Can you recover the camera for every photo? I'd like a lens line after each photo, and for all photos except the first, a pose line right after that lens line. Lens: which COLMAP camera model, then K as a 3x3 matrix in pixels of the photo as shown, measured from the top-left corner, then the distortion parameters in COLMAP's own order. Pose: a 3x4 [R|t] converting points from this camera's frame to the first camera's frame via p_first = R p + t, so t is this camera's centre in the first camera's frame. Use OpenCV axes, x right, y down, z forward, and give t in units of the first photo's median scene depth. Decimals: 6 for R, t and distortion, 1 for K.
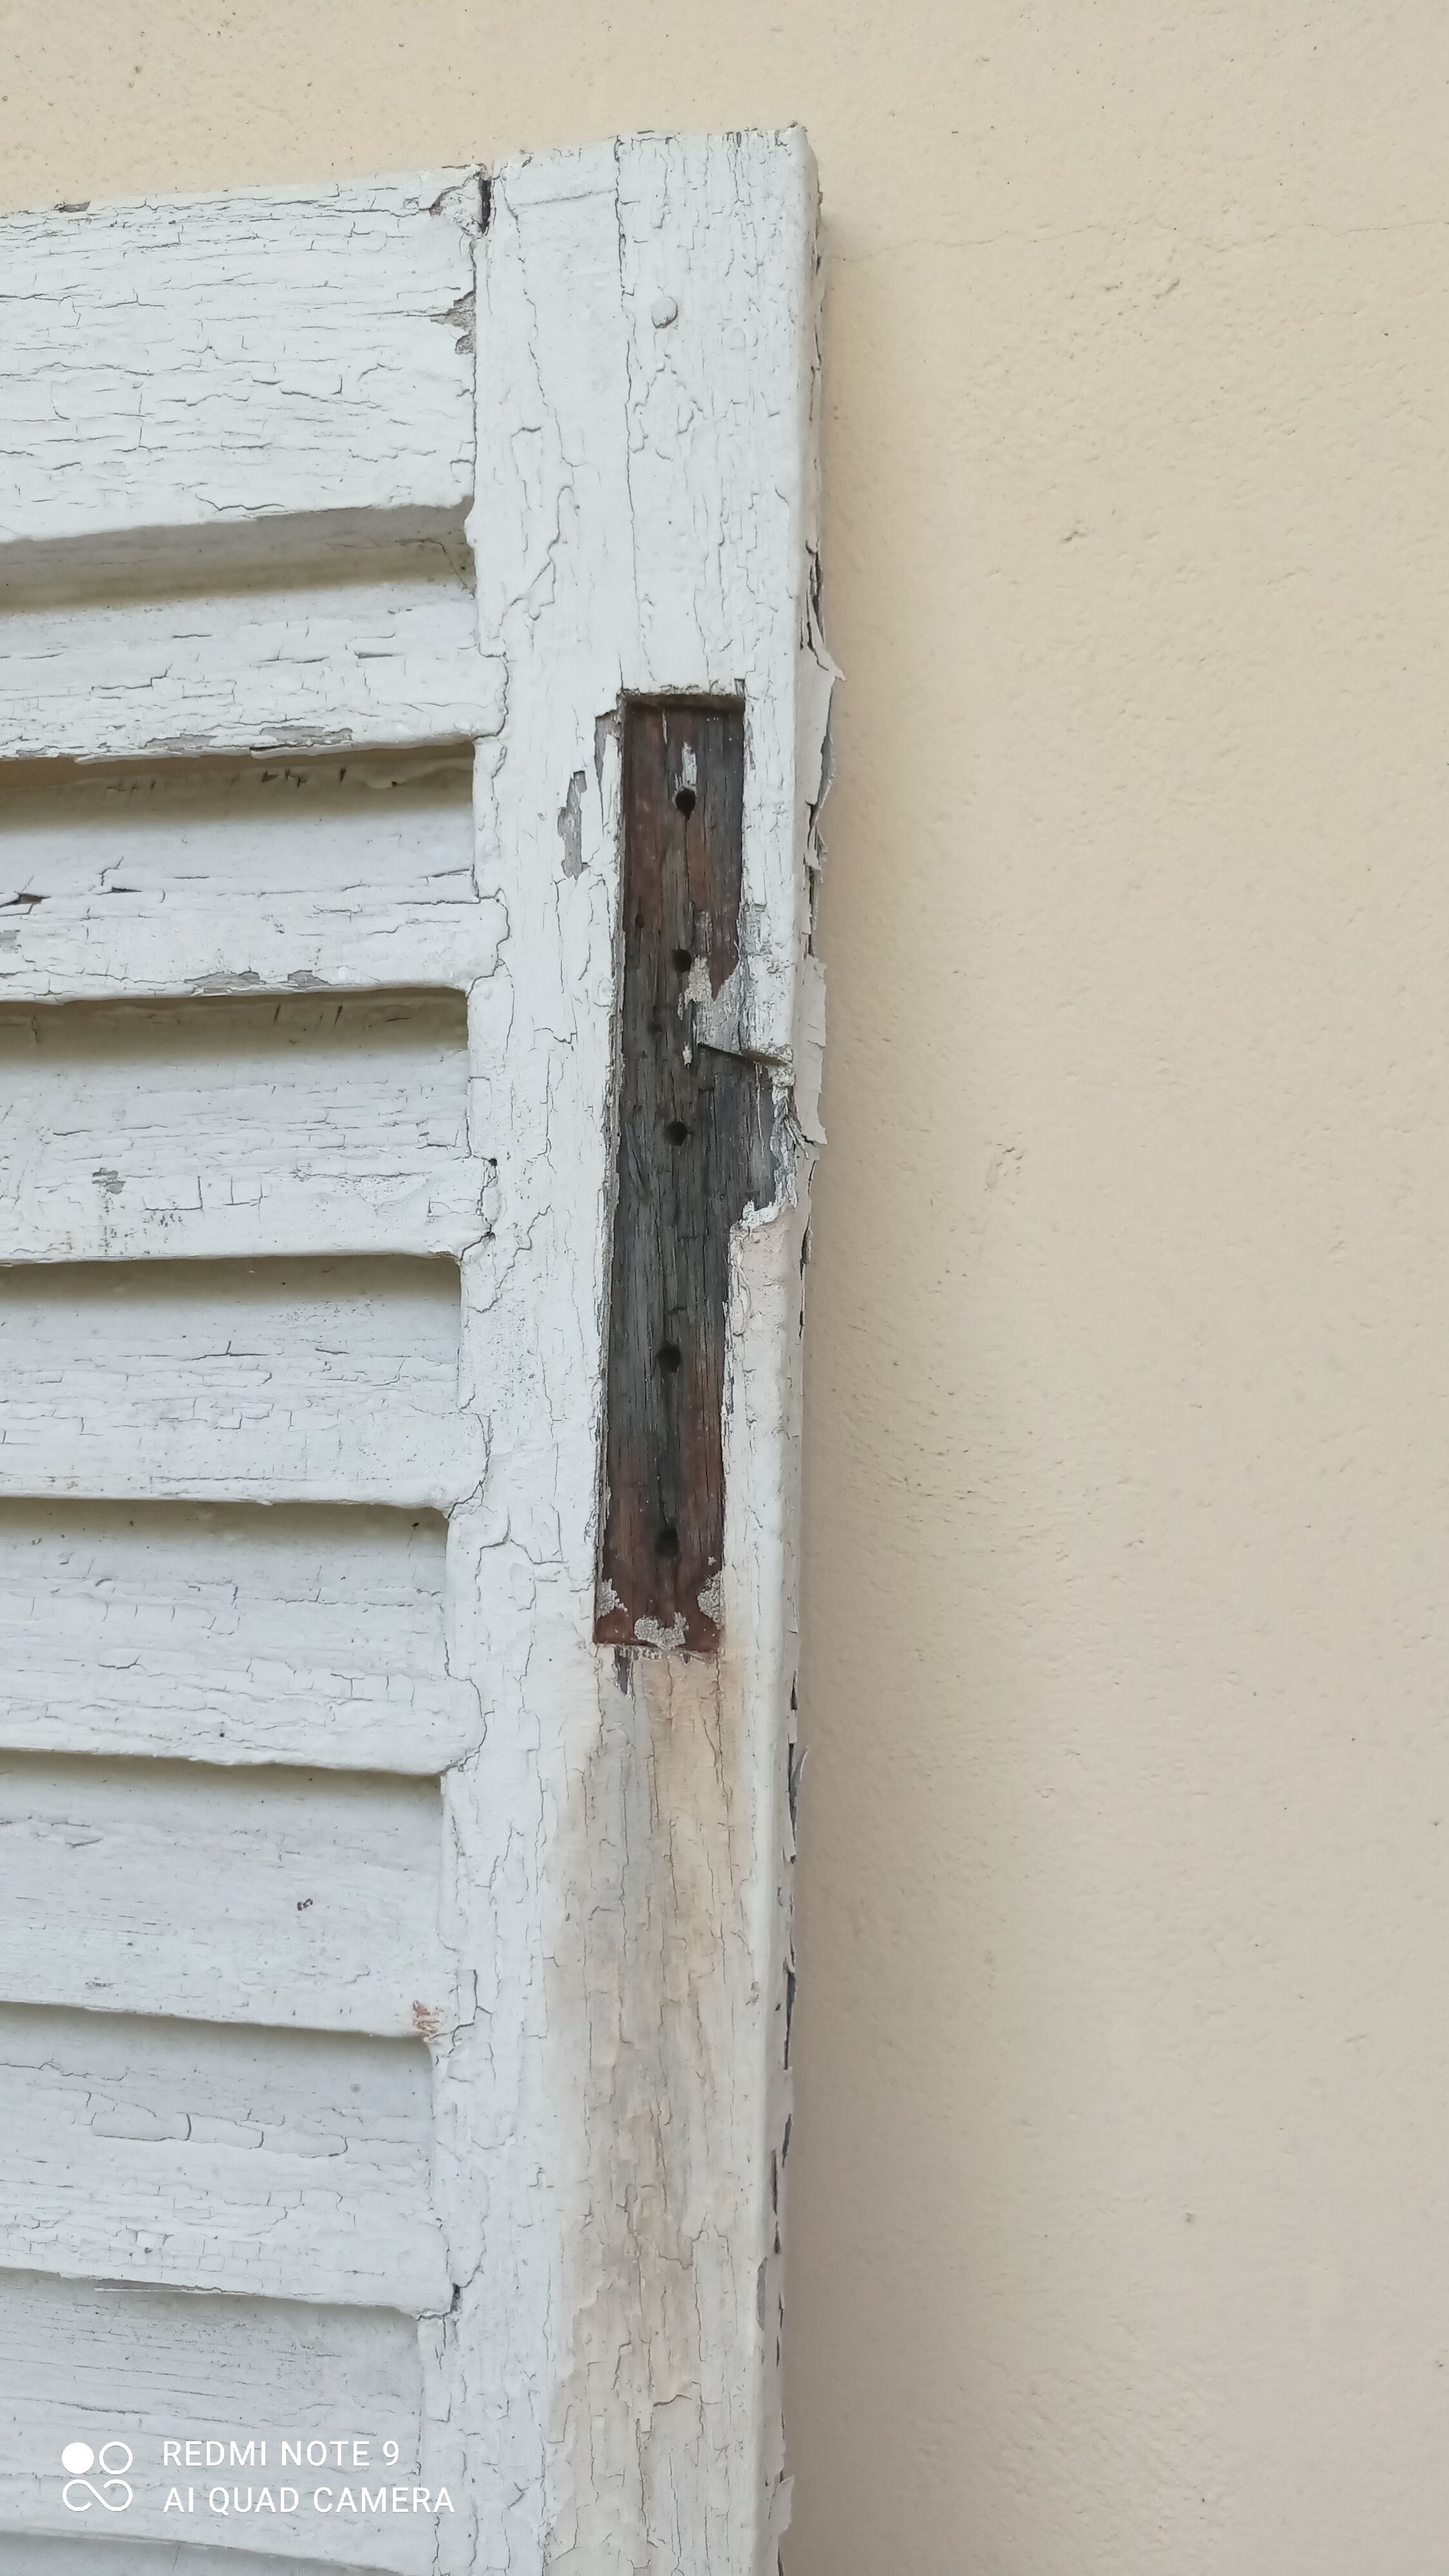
lens RADIAL K [[1925.3, 0, 724.5], [0, 1925.3, 1288.0], [0, 0, 1]] dist [0.007009, -0.000861]
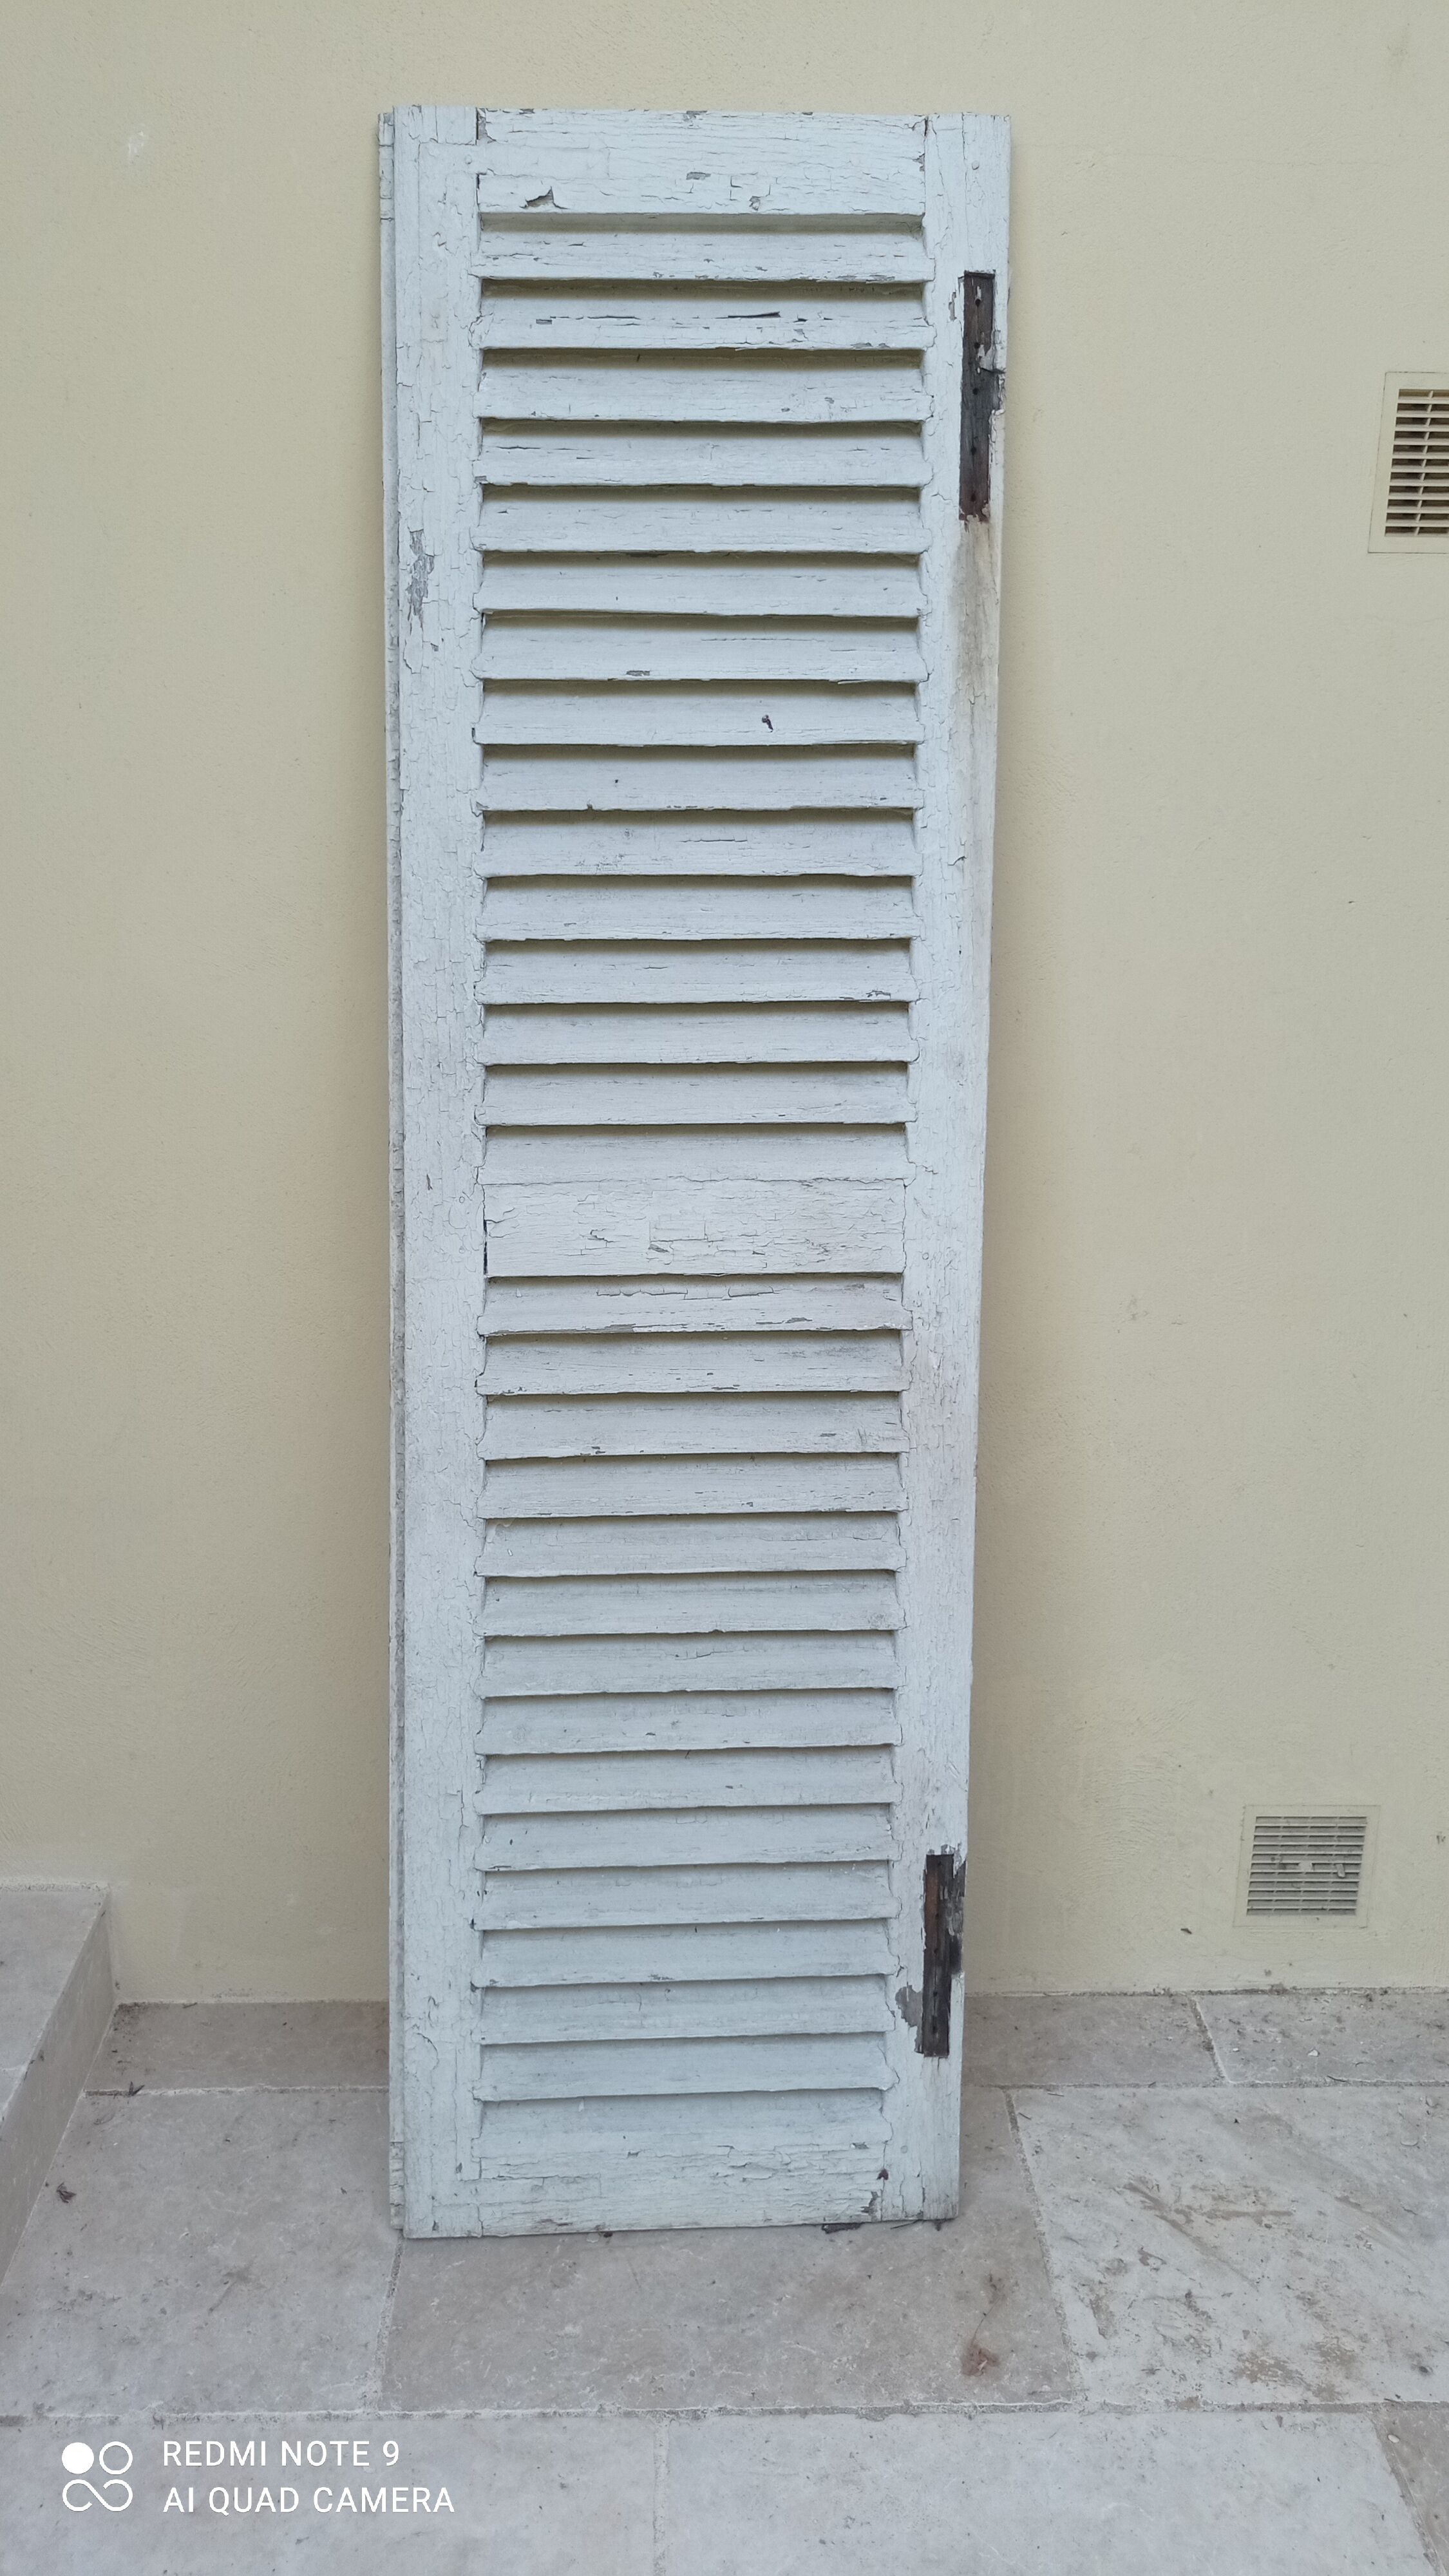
lens RADIAL K [[1925.3, 0, 724.5], [0, 1925.3, 1288.0], [0, 0, 1]] dist [0.007009, -0.000861]
pose [[0.975043, -0.050962, 0.216088, -1.509251], [0.003227, 0.976449, 0.215724, 0.882579], [-0.221993, -0.209643, 0.952244, -3.133127]]
